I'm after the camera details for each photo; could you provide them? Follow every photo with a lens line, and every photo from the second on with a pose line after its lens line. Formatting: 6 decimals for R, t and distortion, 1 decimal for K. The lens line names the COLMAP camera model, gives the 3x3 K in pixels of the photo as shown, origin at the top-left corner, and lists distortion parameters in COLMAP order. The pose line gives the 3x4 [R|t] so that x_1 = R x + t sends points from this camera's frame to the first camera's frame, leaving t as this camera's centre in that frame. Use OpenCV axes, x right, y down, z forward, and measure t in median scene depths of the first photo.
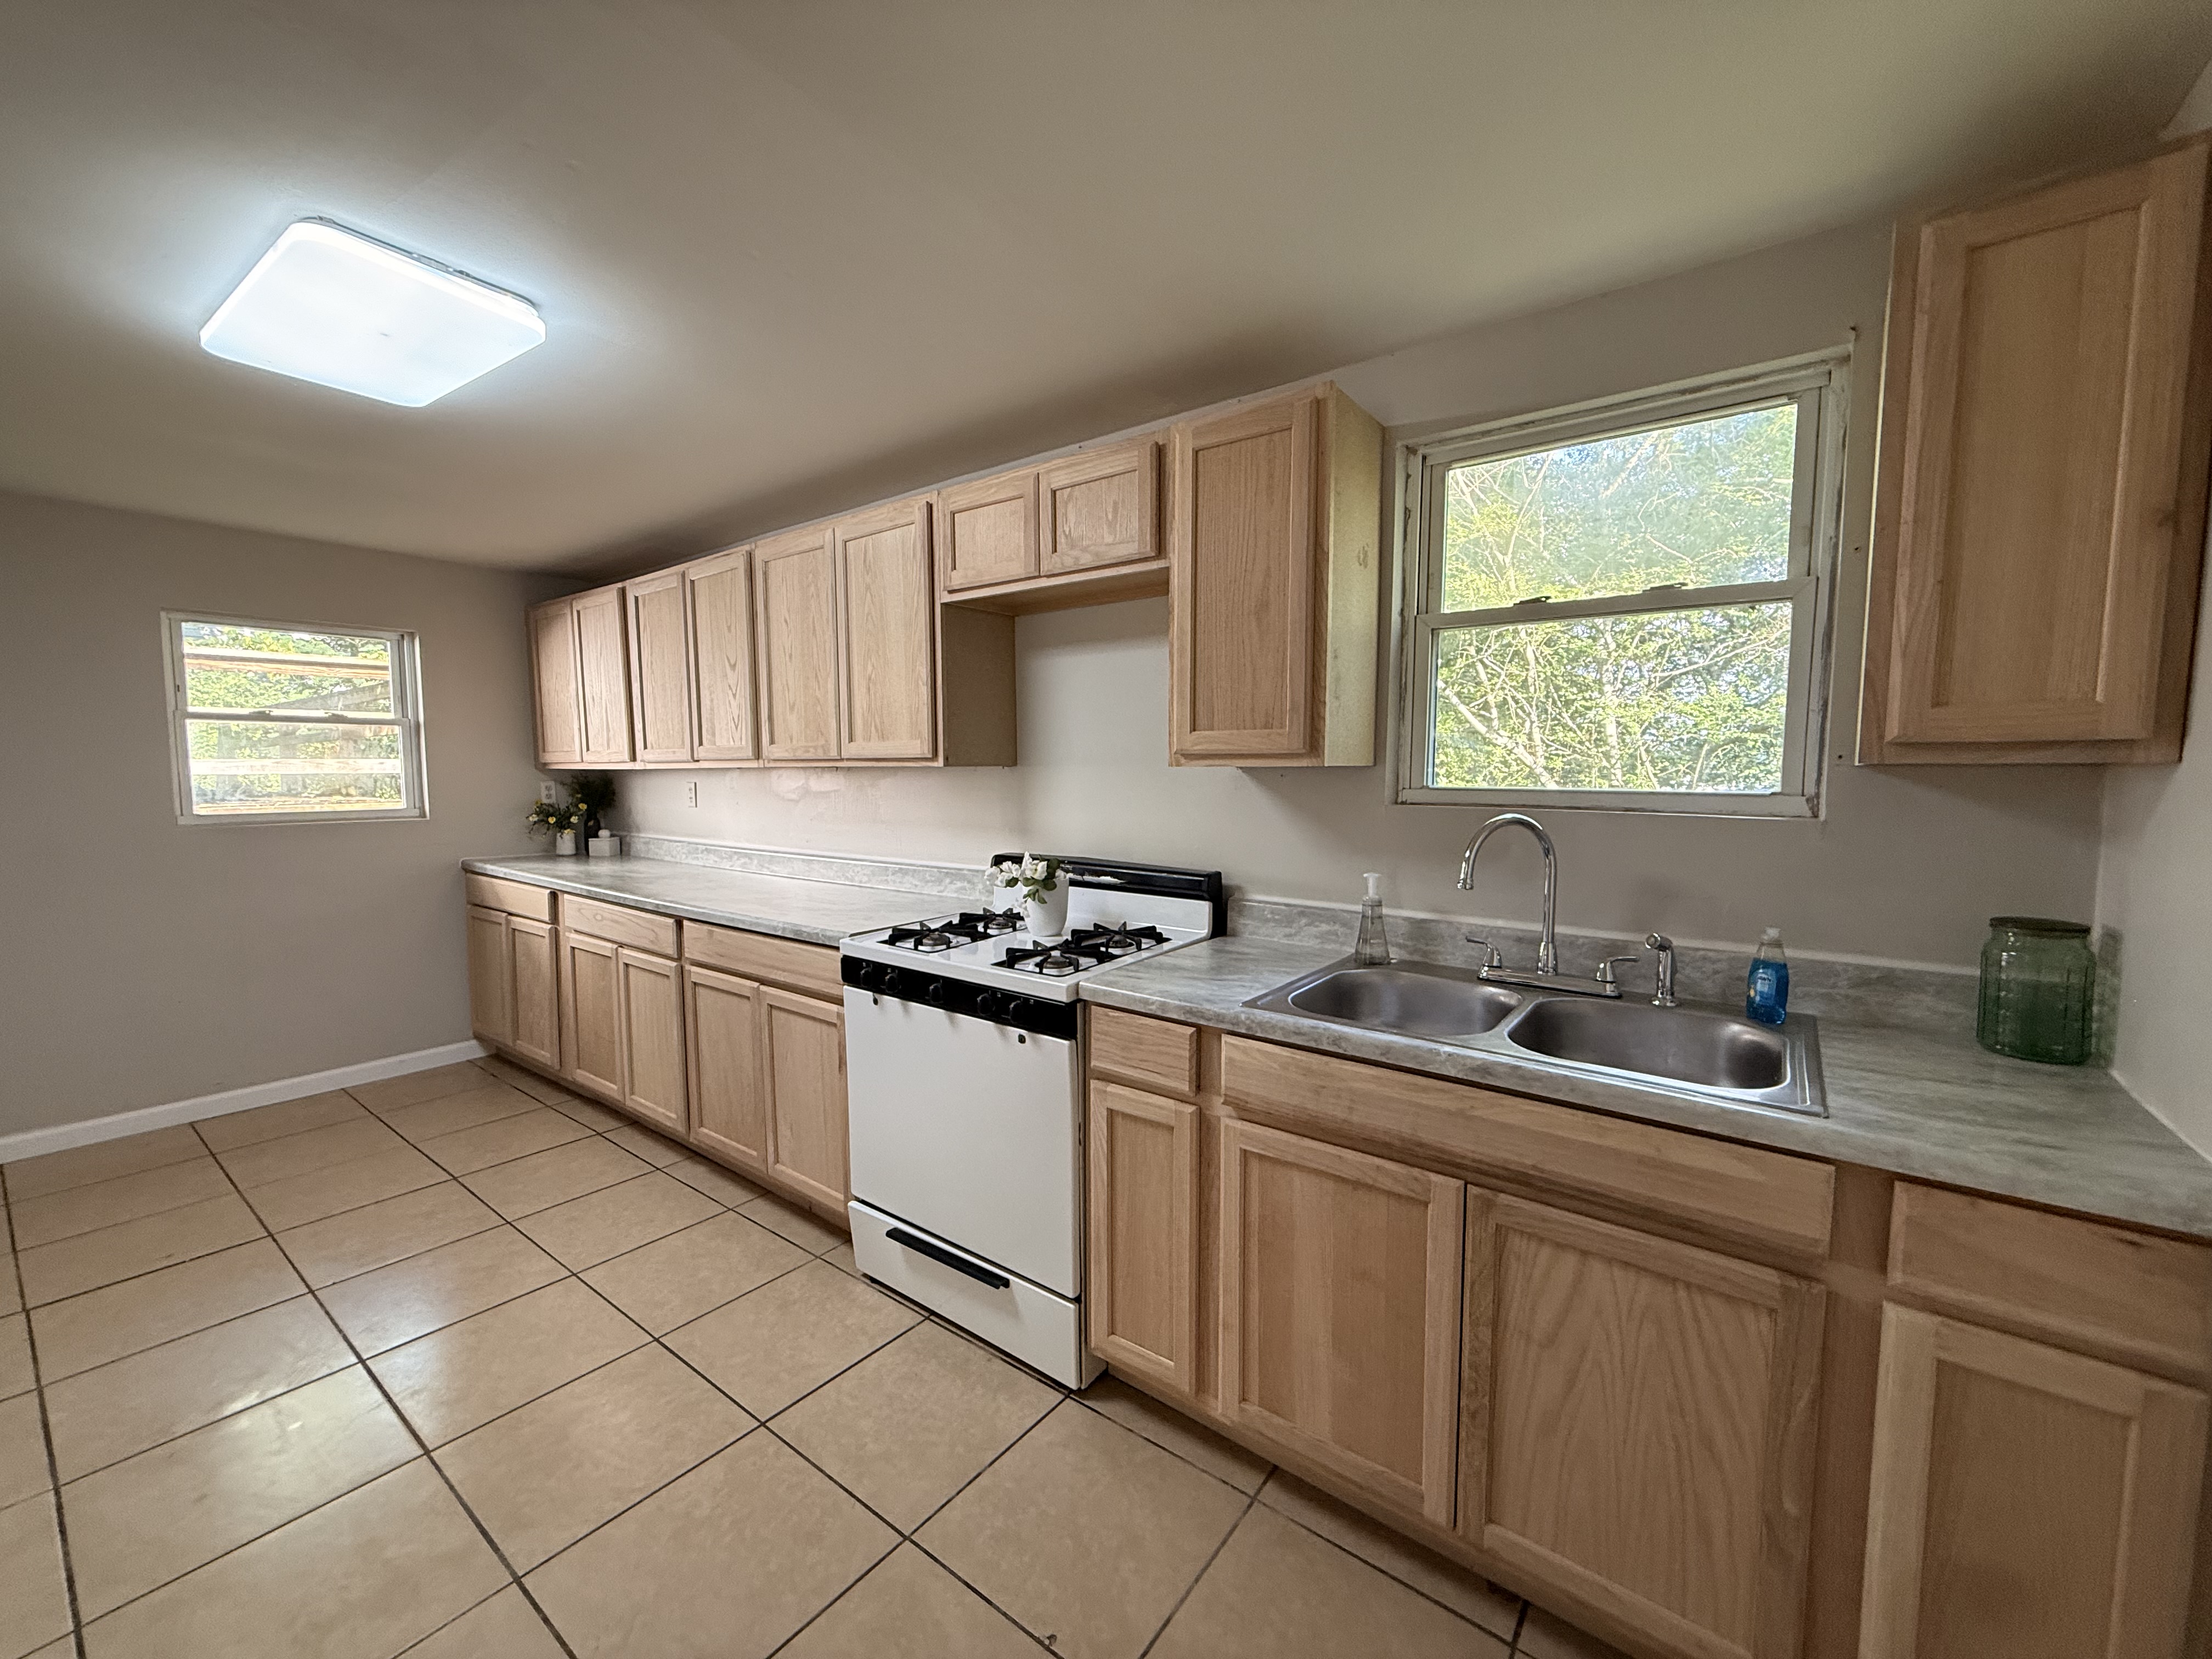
lens RADIAL K [[881.4, 0, 1106.0], [0, 881.4, 829.5], [0, 0, 1]] dist [-0.000318, -0.000048]
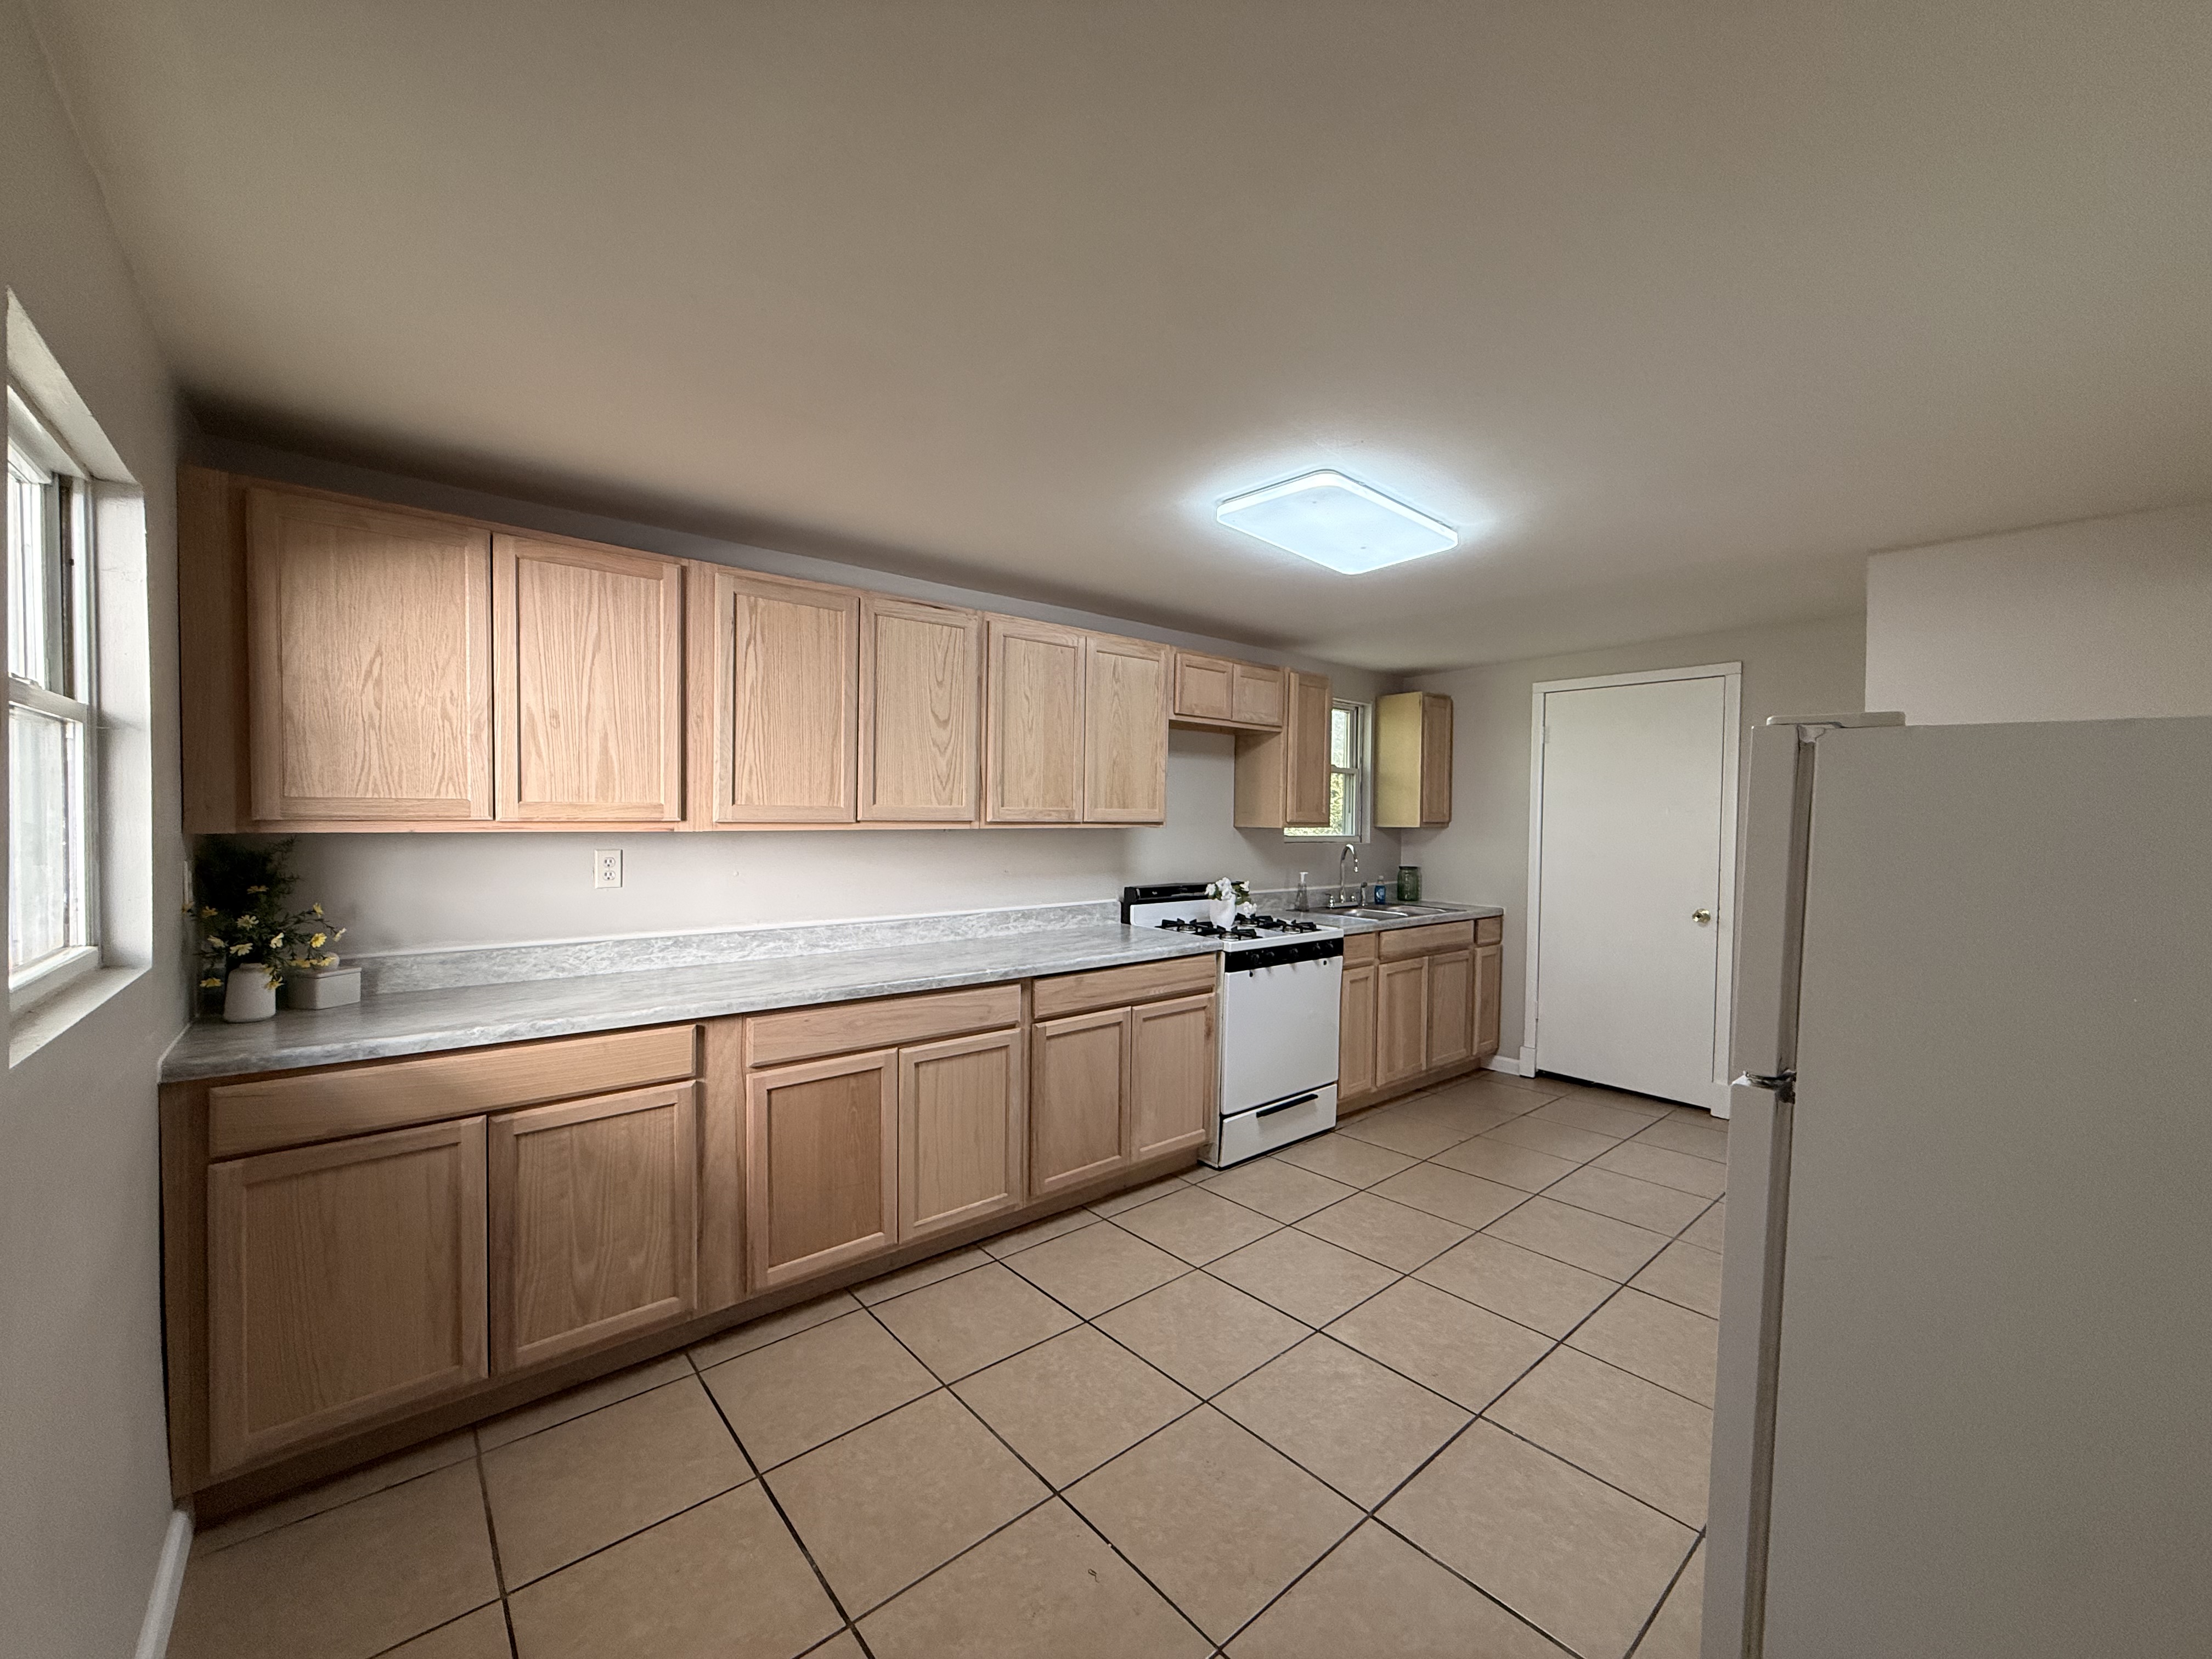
lens RADIAL K [[881.4, 0, 1106.0], [0, 881.4, 829.5], [0, 0, 1]] dist [-0.000318, -0.000048]
pose [[0.212531, -0.011517, 0.977086, -2.063535], [0.059838, 0.998207, -0.001249, -0.091485], [-0.975320, 0.058733, 0.212839, 0.984248]]
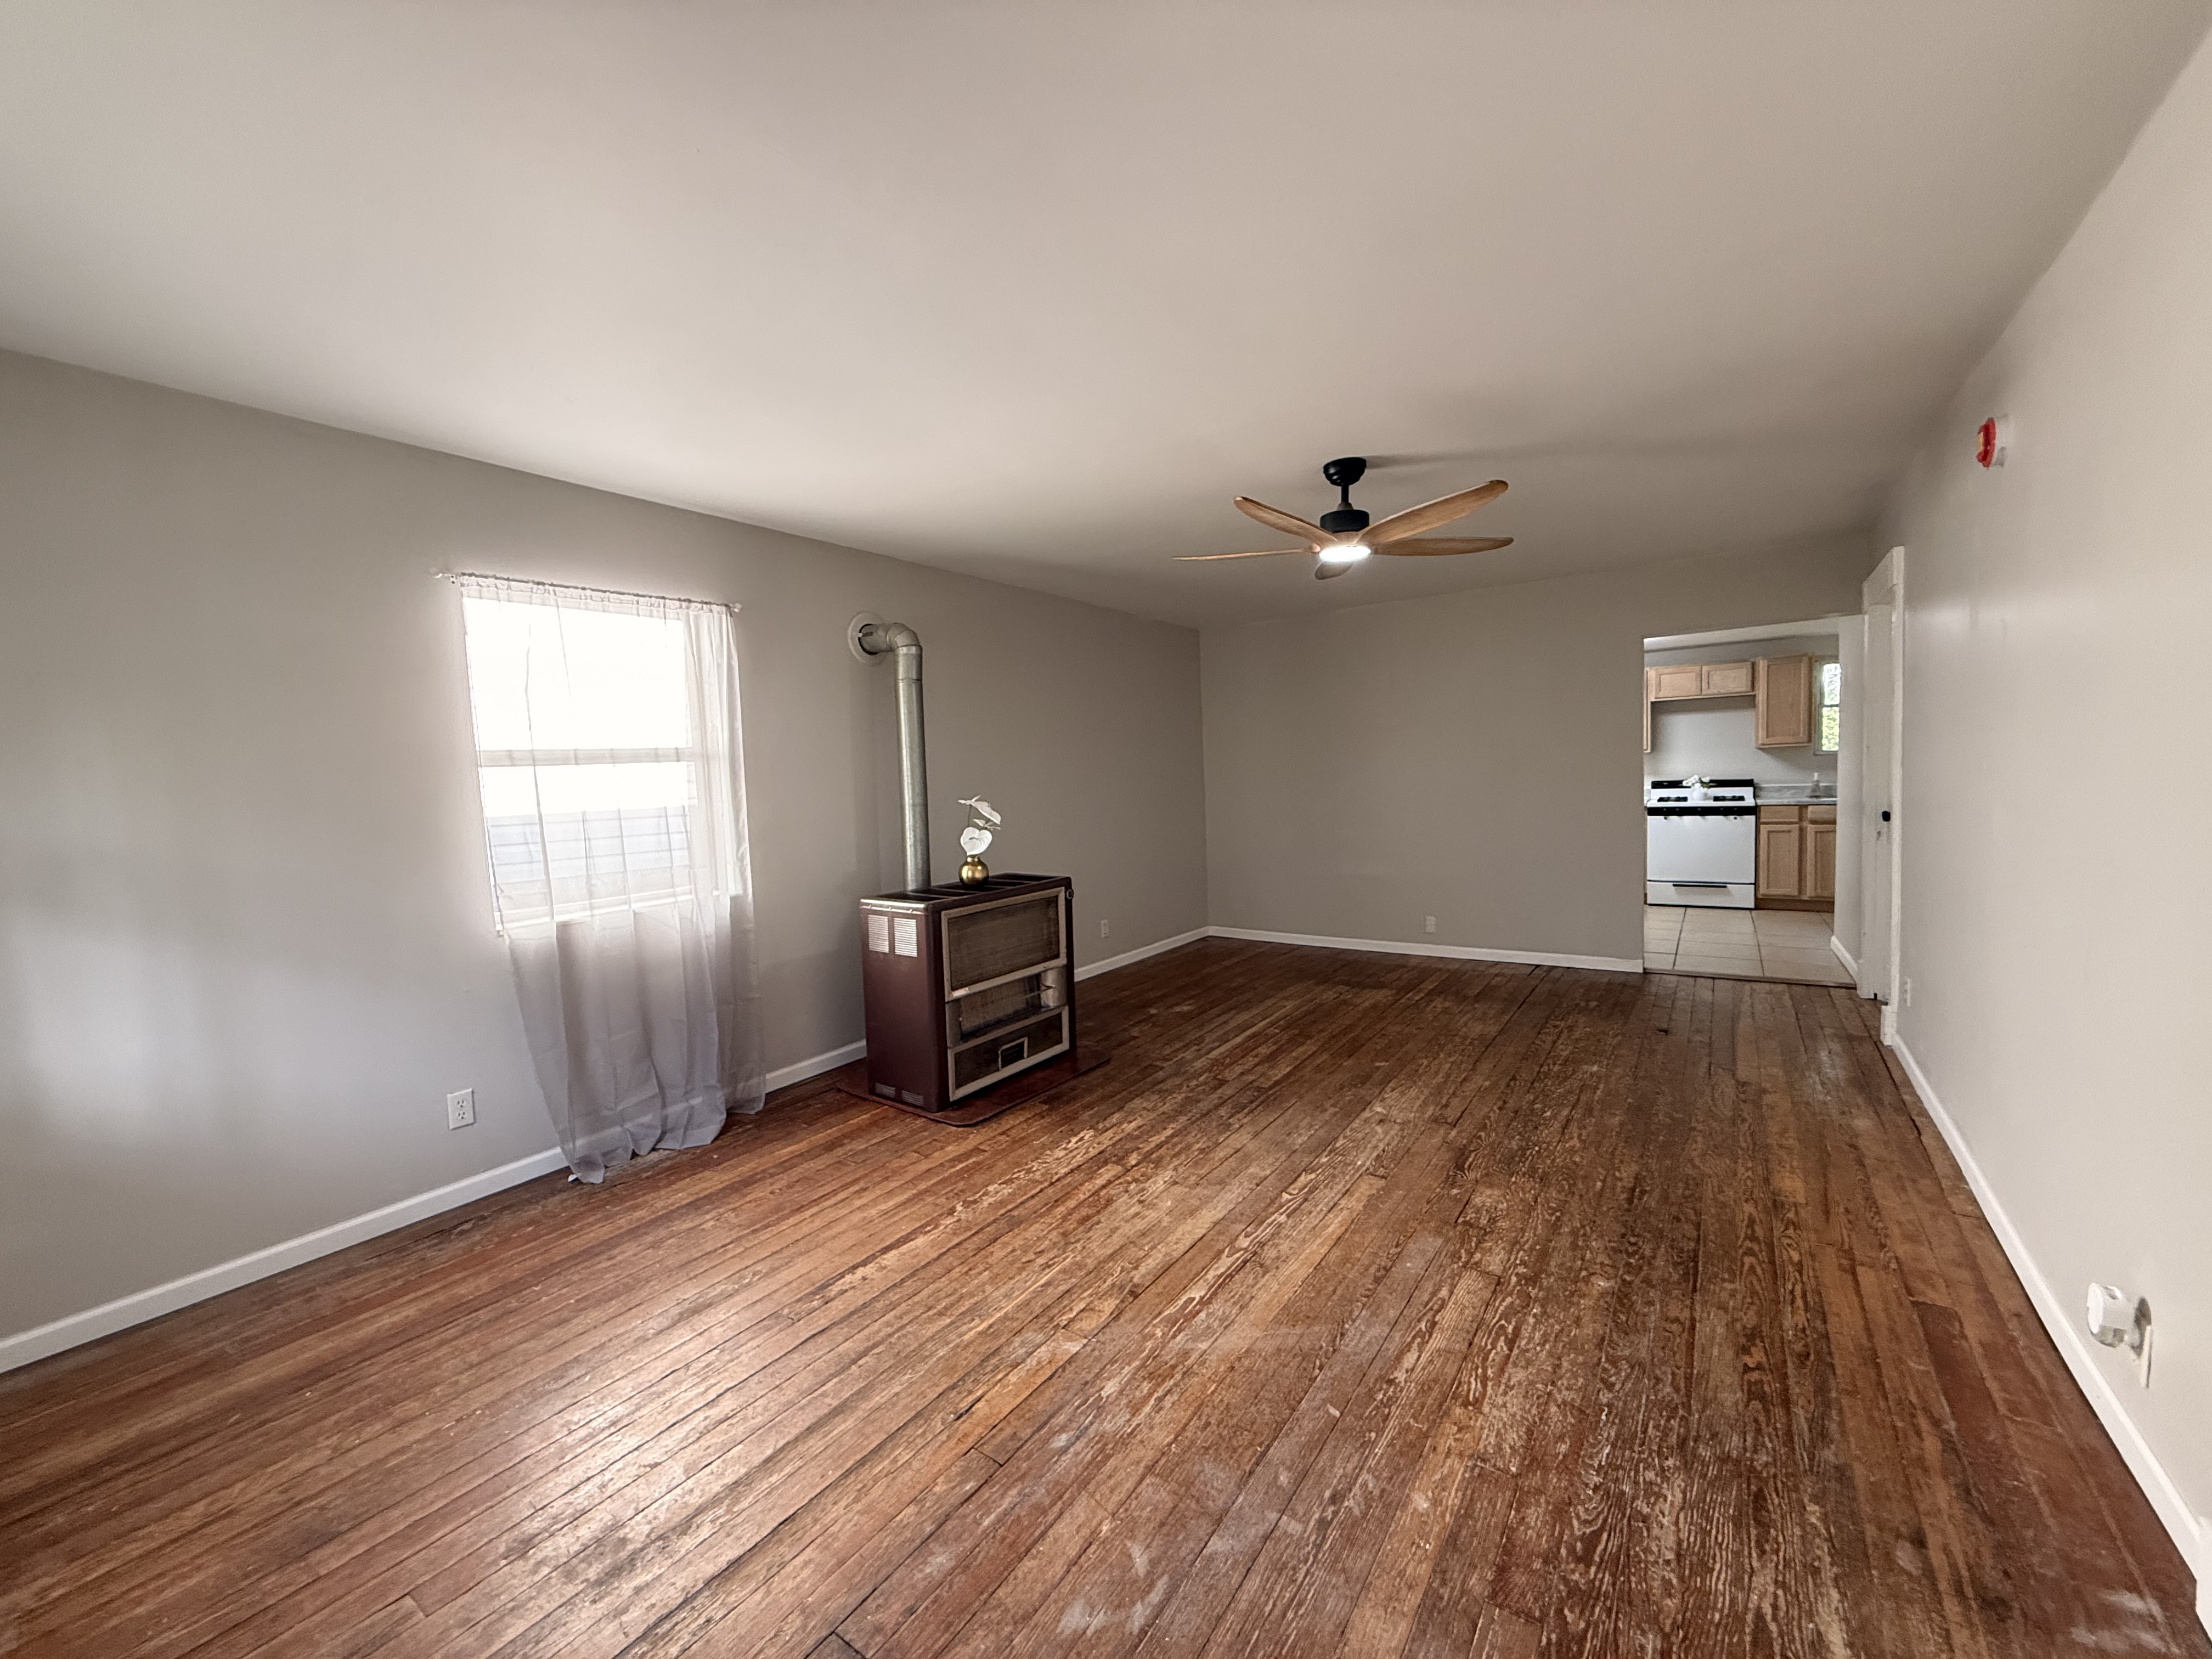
lens RADIAL K [[881.4, 0, 1106.0], [0, 881.4, 829.5], [0, 0, 1]] dist [-0.000318, -0.000048]
pose [[0.998683, -0.039903, 0.032249, -2.806320], [0.040445, 0.999049, -0.016319, 0.225707], [-0.031567, 0.017601, 0.999347, -2.616923]]
